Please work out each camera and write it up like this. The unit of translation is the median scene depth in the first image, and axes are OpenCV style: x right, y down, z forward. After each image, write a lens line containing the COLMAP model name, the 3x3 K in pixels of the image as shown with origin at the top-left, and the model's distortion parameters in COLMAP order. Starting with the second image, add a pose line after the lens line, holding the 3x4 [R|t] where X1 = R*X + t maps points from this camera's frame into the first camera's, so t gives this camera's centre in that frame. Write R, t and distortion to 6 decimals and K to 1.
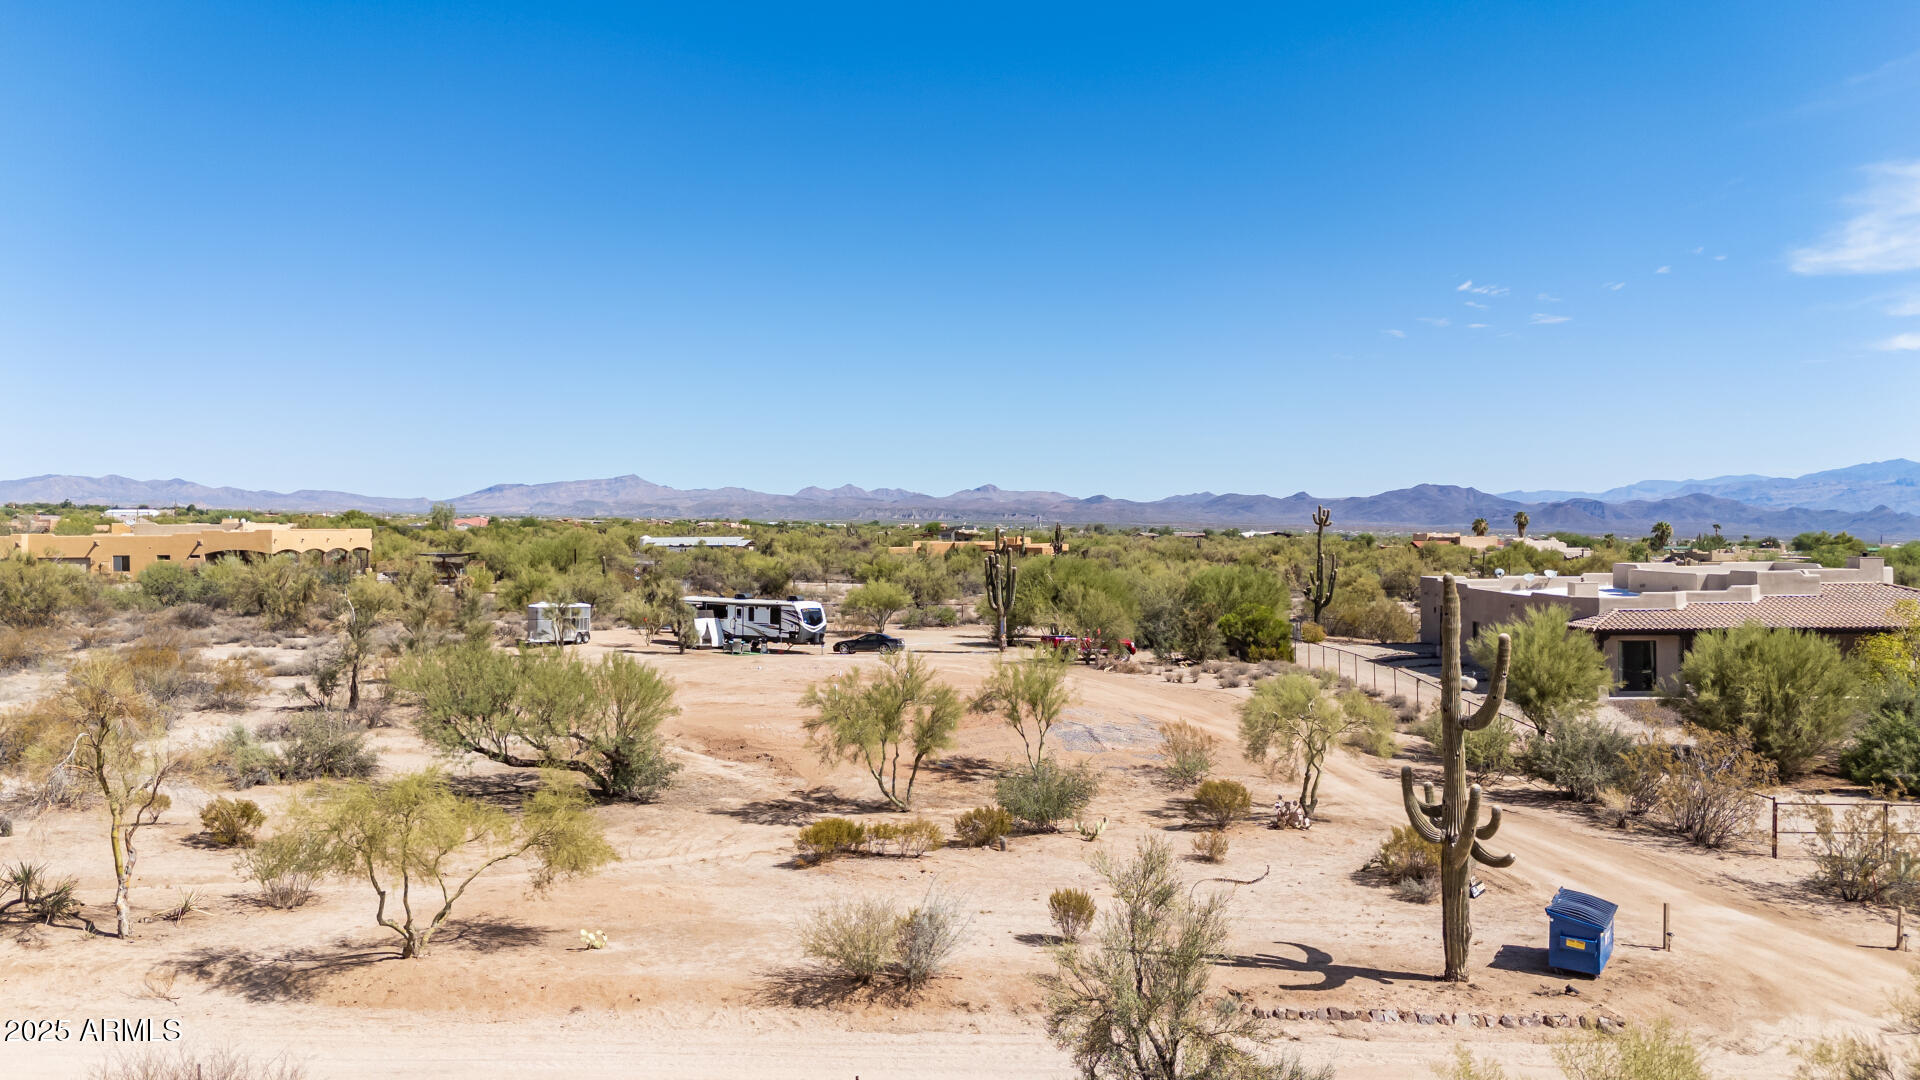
lens RADIAL K [[1410.2, 0, 964.3], [0, 1410.2, 588.3], [0, 0, 1]] dist [0.077905, -0.076705]
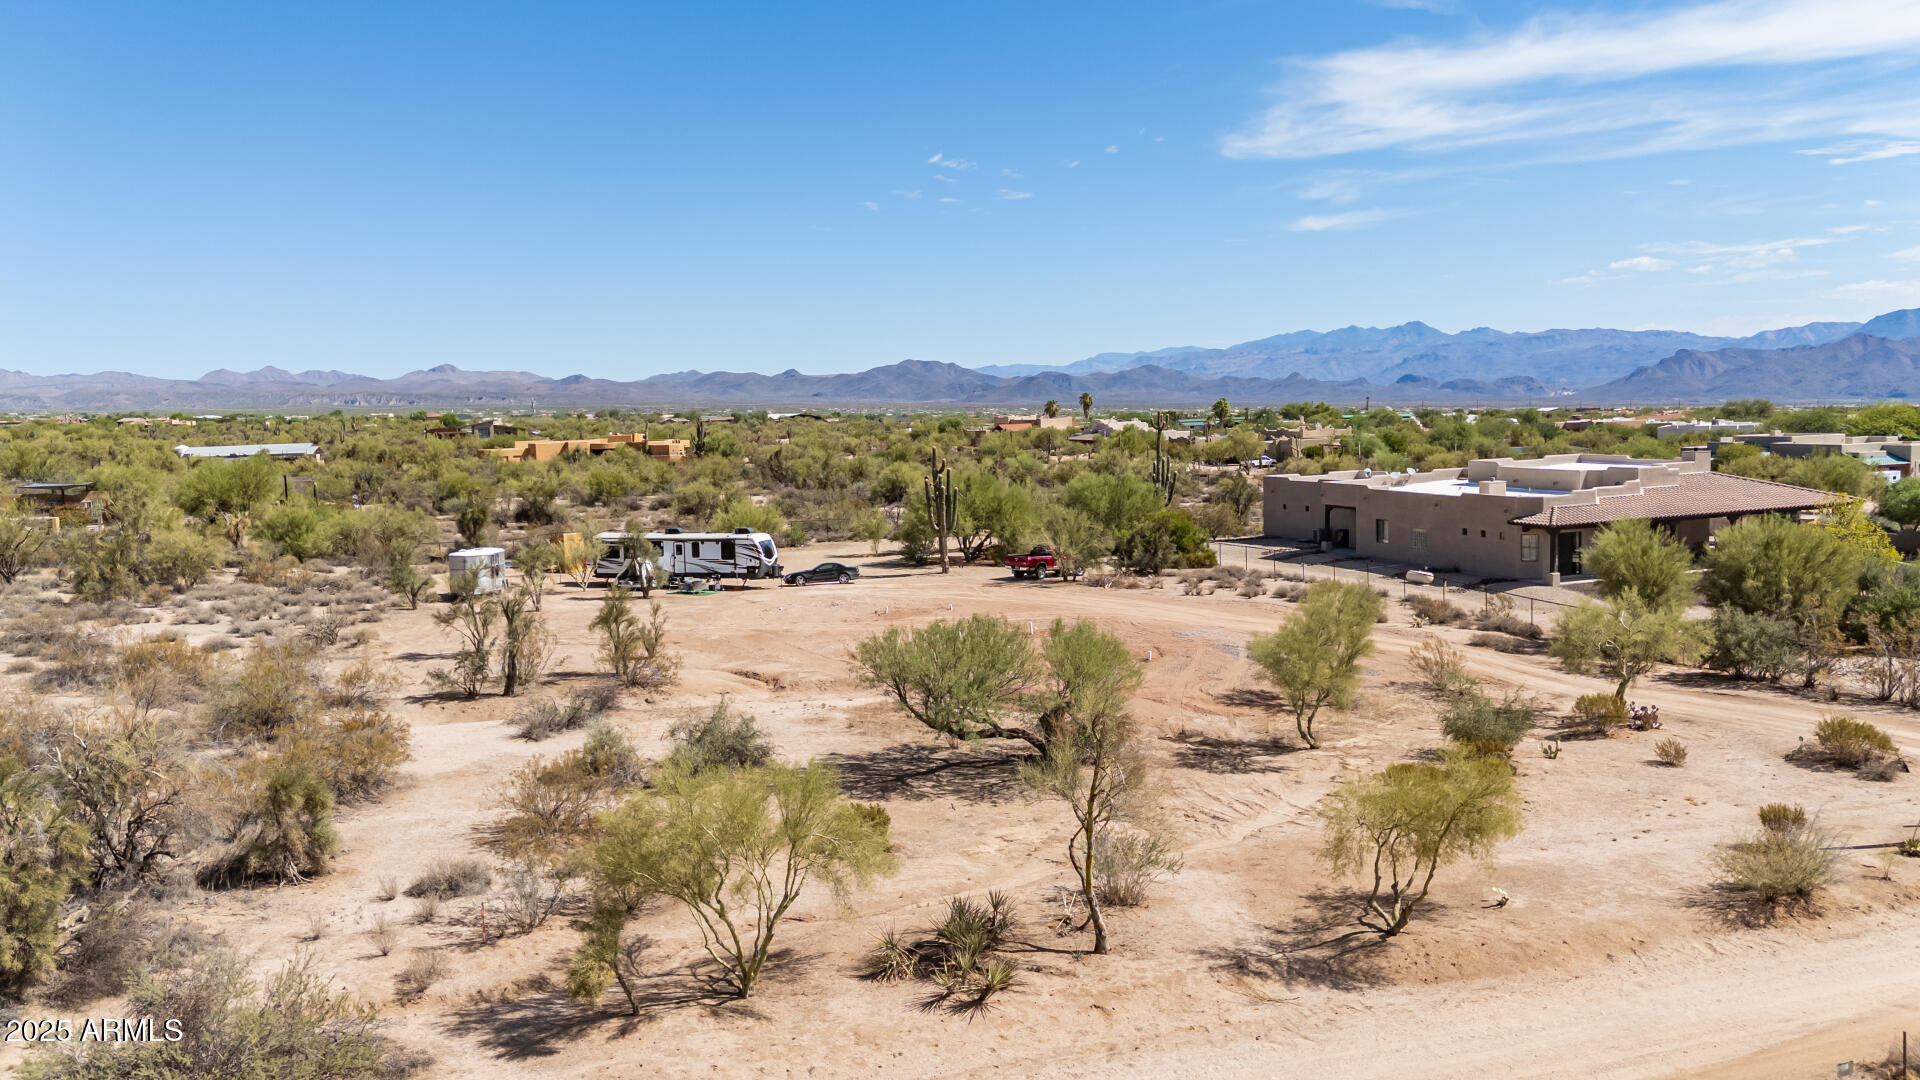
lens RADIAL K [[1470.4, 0, 965.0], [0, 1470.4, 582.1], [0, 0, 1]] dist [0.081215, -0.078266]
pose [[0.938585, -0.066725, 0.338535, -0.401350], [0.041232, 0.995783, 0.081953, -0.042080], [-0.342576, -0.062961, 0.937378, 0.029626]]
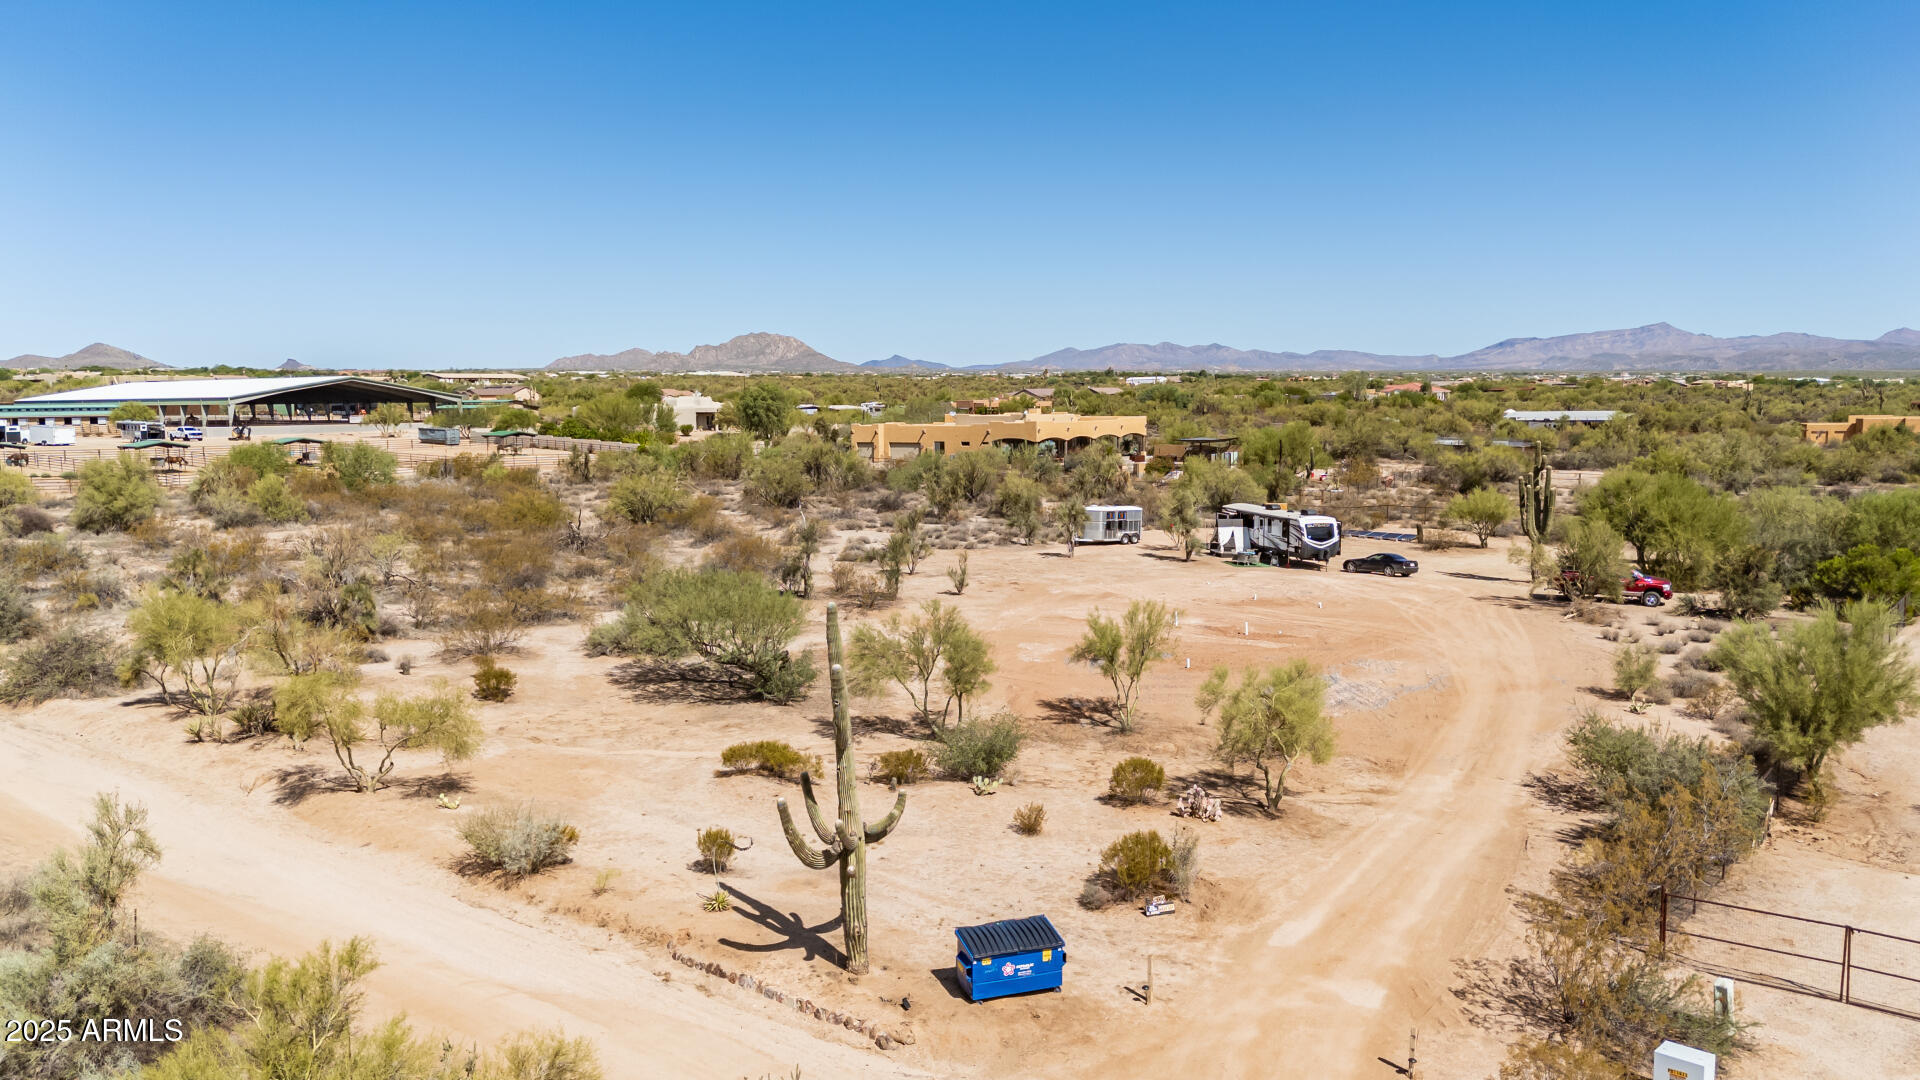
lens RADIAL K [[1434.9, 0, 963.3], [0, 1434.9, 583.6], [0, 0, 1]] dist [0.077458, -0.076722]
pose [[0.781786, 0.077847, -0.618669, 0.402496], [-0.019507, 0.994744, 0.100518, -0.050310], [0.623242, -0.066515, 0.779195, 0.078537]]
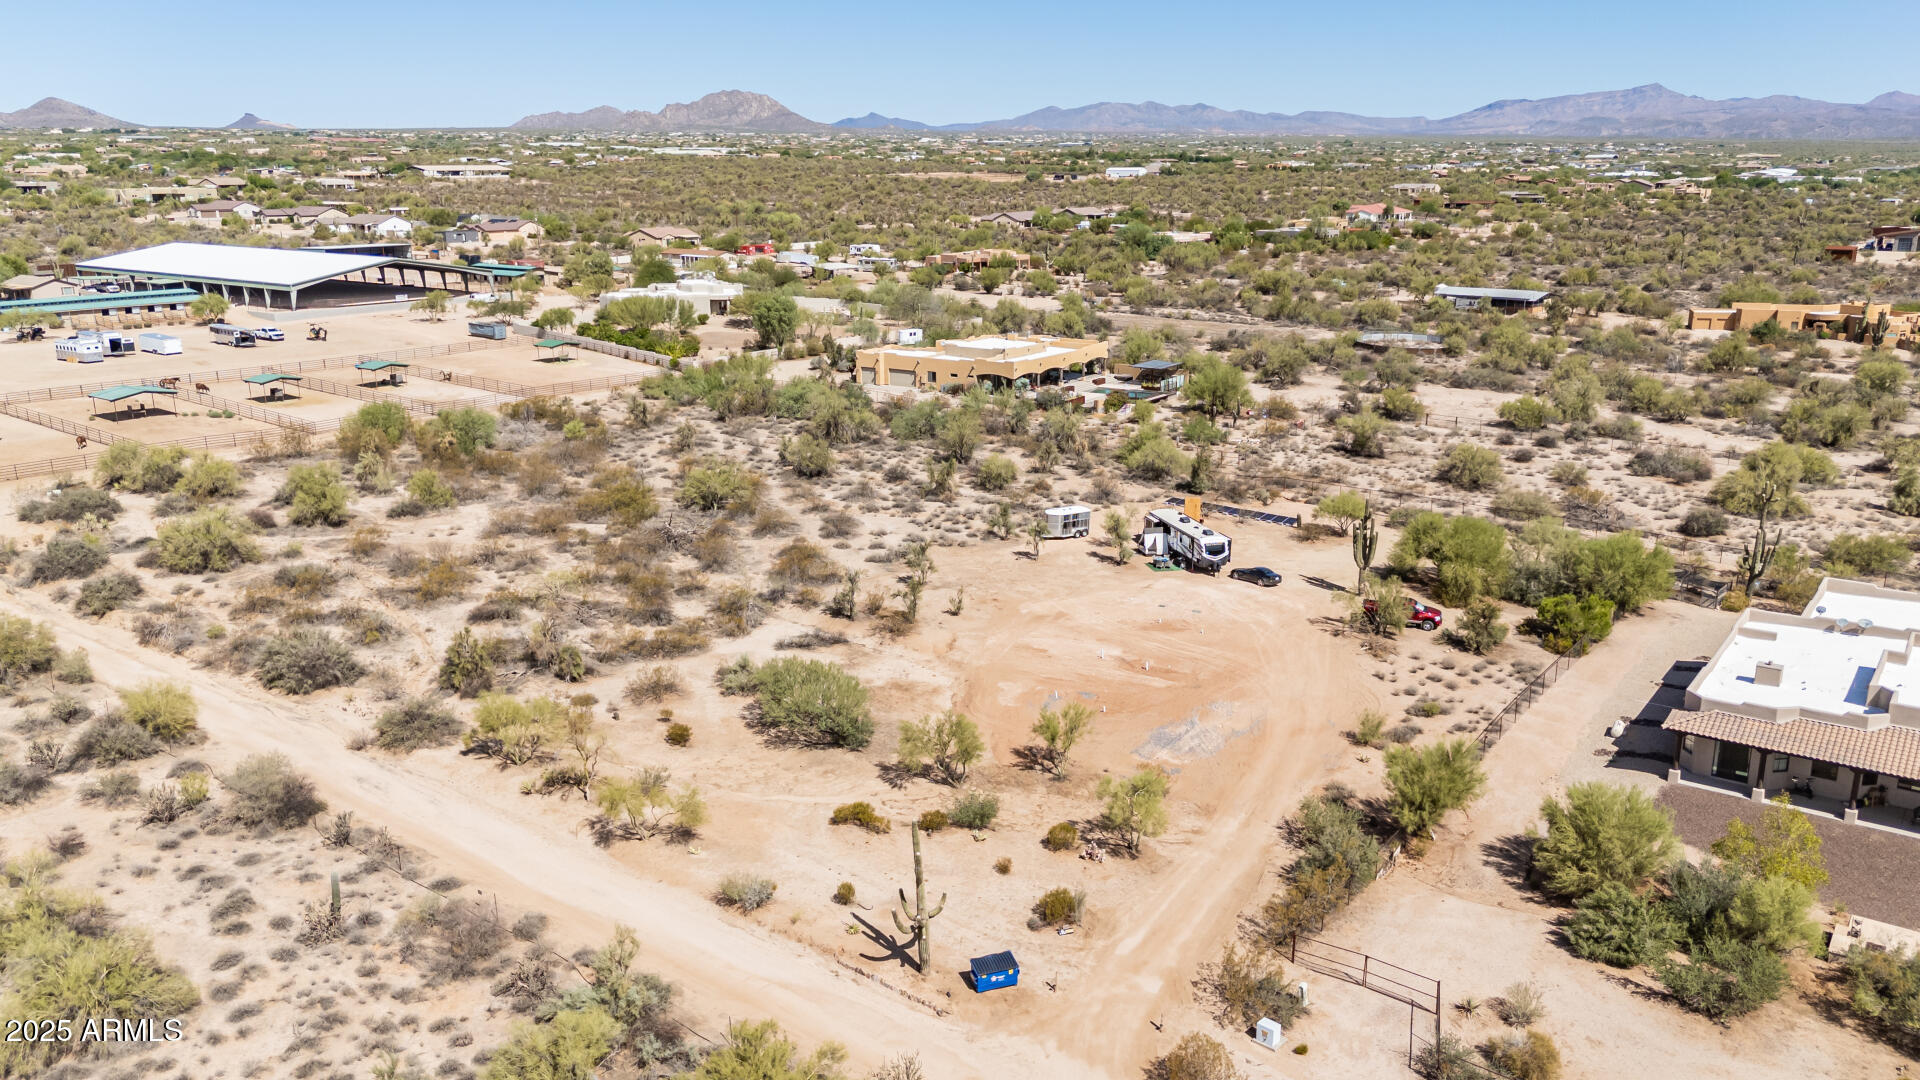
lens RADIAL K [[1410.2, 0, 964.3], [0, 1410.2, 588.3], [0, 0, 1]] dist [0.077905, -0.076705]
pose [[0.791211, 0.180222, -0.584385, 0.632451], [-0.025836, 0.964587, 0.262495, -0.370475], [0.610997, -0.192590, 0.767848, -0.253623]]
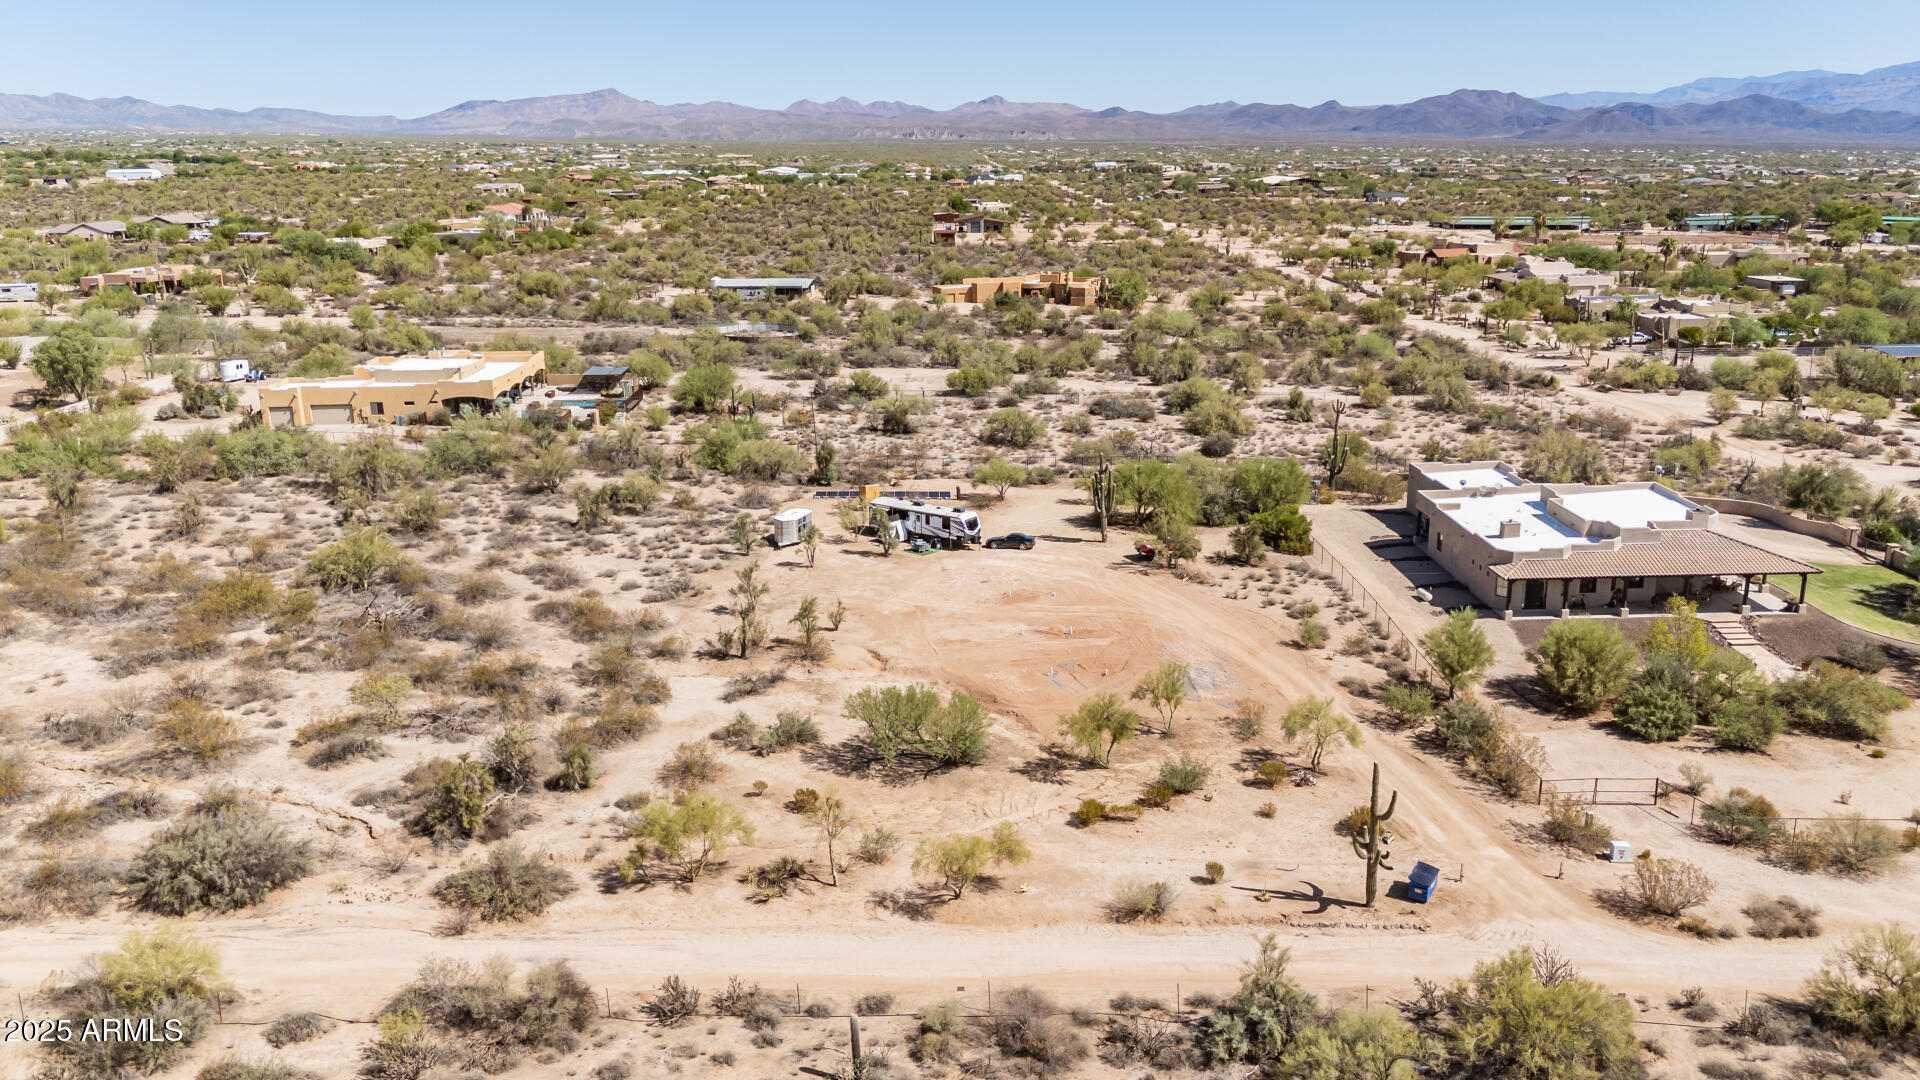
lens RADIAL K [[1434.9, 0, 963.3], [0, 1434.9, 583.6], [0, 0, 1]] dist [0.077458, -0.076722]
pose [[0.999926, -0.010311, -0.006396, -0.136040], [0.011584, 0.968134, 0.250166, -0.354344], [0.003613, -0.250221, 0.968182, -0.515197]]
